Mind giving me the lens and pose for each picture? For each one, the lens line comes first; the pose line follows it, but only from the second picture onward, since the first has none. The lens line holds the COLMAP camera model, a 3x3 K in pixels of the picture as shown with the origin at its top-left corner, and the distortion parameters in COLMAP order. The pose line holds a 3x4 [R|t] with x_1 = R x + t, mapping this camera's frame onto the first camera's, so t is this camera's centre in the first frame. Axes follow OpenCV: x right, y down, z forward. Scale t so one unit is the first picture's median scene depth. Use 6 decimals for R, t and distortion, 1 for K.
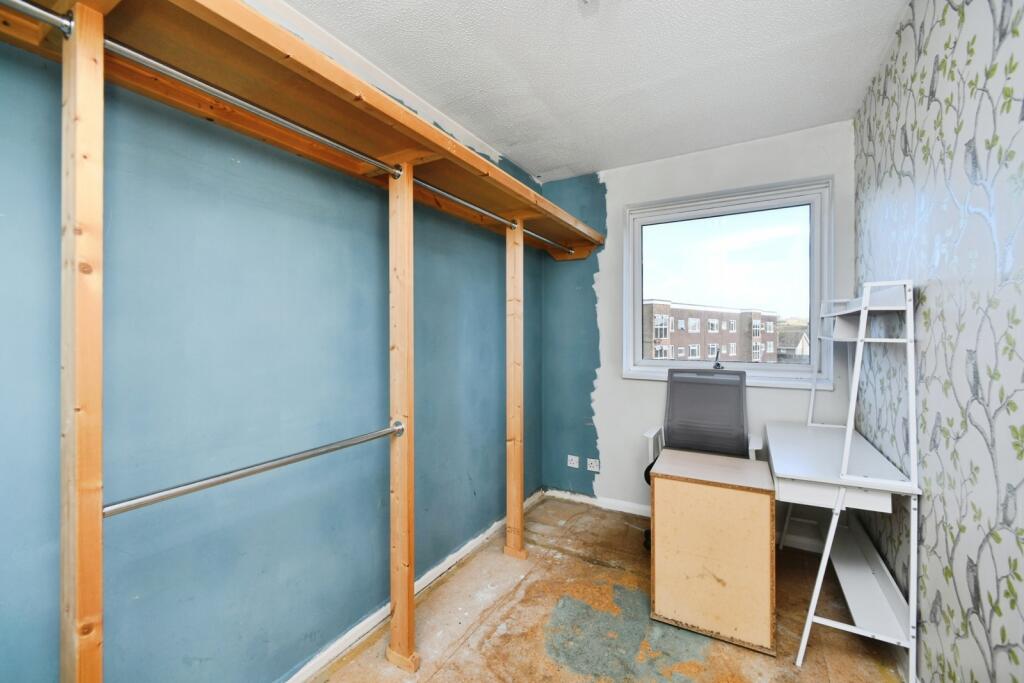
lens RADIAL K [[430.9, 0, 503.4], [0, 430.9, 330.4], [0, 0, 1]] dist [0.000446, -0.000744]
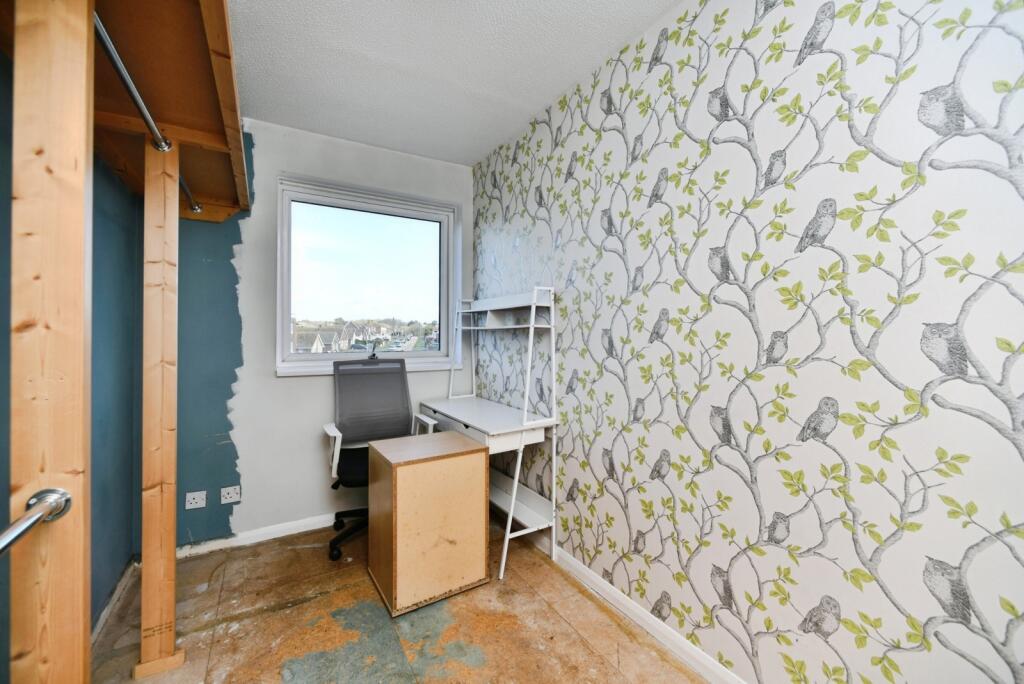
lens RADIAL K [[430.9, 0, 503.4], [0, 430.9, 330.9], [0, 0, 1]] dist [0.000446, -0.000744]
pose [[0.456769, 0.012339, 0.889500, -0.355763], [-0.003885, 0.999922, -0.011875, 0.040763], [-0.889577, 0.001969, 0.456782, 0.308238]]
